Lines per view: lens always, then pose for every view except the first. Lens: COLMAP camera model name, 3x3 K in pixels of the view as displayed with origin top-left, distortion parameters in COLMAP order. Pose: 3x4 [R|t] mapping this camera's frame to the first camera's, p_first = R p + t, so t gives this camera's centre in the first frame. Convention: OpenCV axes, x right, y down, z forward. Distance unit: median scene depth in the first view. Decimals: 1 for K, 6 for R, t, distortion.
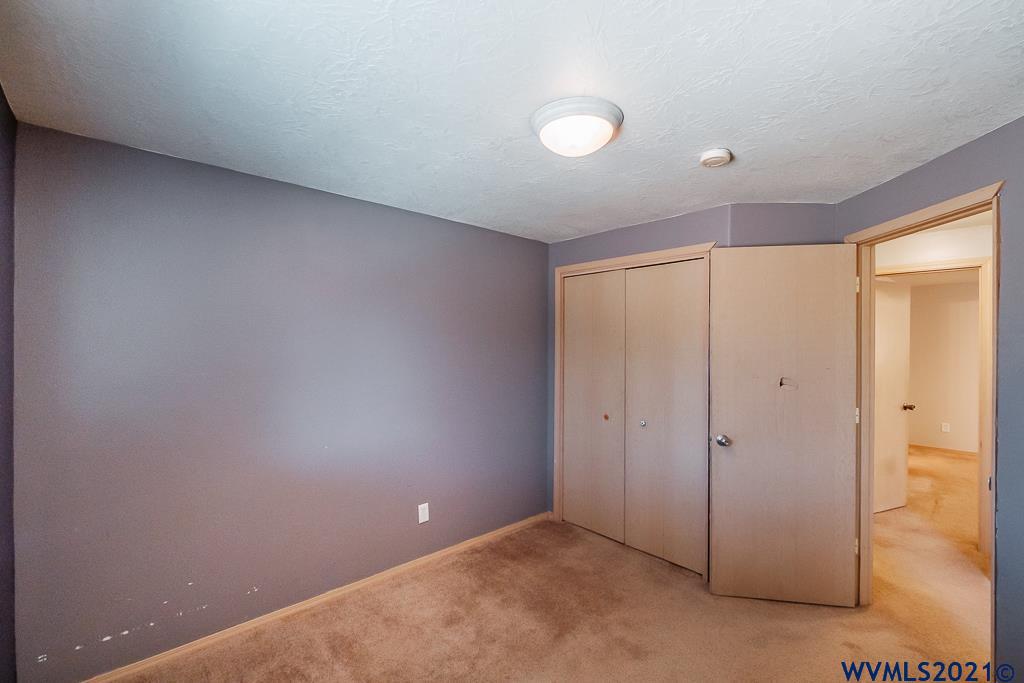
lens RADIAL K [[455.0, 0, 509.0], [0, 455.0, 343.8], [0, 0, 1]] dist [-0.000095, 0.000380]
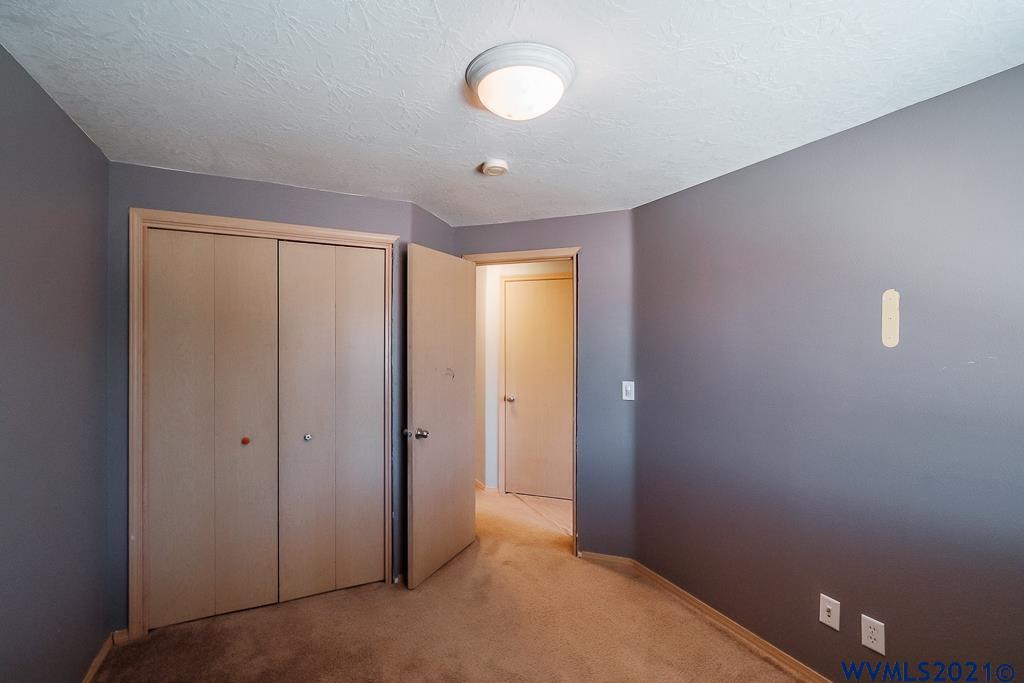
lens RADIAL K [[455.0, 0, 508.9], [0, 455.0, 341.3], [0, 0, 1]] dist [-0.000095, 0.000380]
pose [[0.278041, -0.000974, 0.960569, -0.379058], [-0.001338, 0.999998, 0.001402, 0.003912], [-0.960568, -0.001675, 0.278039, 0.436326]]
